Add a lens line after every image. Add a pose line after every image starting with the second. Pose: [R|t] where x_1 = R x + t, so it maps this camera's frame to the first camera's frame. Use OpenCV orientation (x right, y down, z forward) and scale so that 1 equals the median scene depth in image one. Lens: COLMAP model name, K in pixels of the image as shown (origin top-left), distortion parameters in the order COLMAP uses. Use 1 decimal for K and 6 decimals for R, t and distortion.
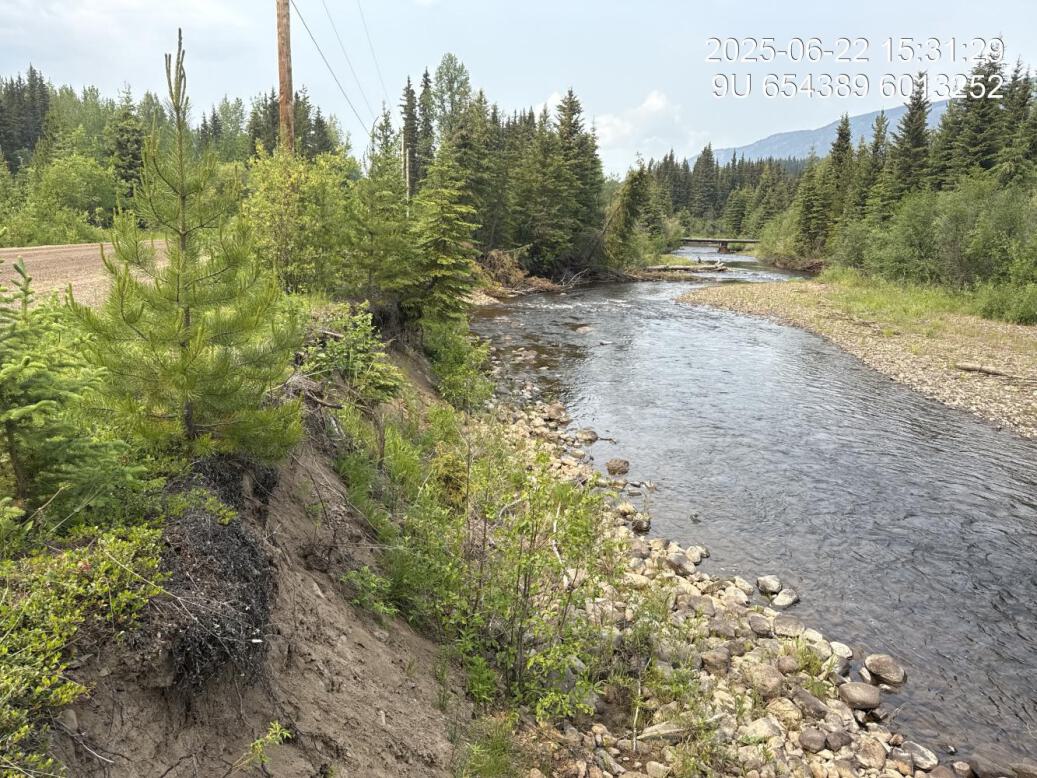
lens RADIAL K [[722.3, 0, 518.5], [0, 722.3, 393.8], [0, 0, 1]] dist [0.004620, -0.002227]
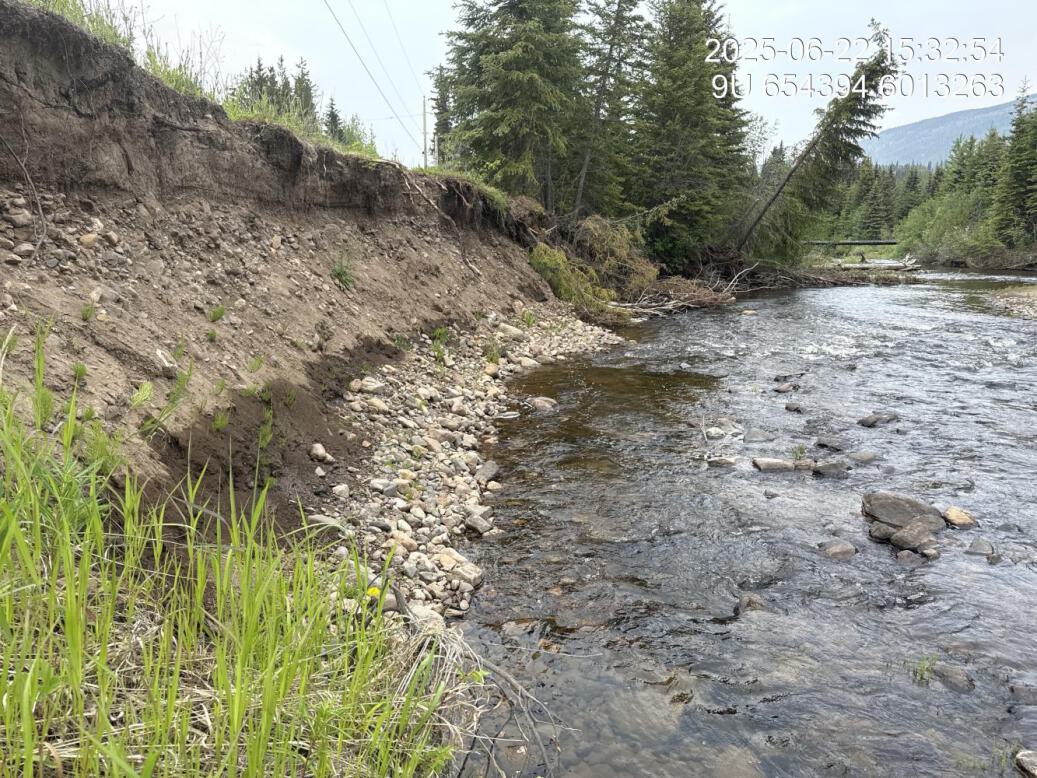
lens RADIAL K [[722.3, 0, 517.4], [0, 722.3, 385.9], [0, 0, 1]] dist [0.004620, -0.002227]
pose [[0.997762, -0.021587, -0.063286, -0.050283], [0.018930, 0.998926, -0.042280, -0.076527], [0.064131, 0.040987, 0.997099, 0.544355]]
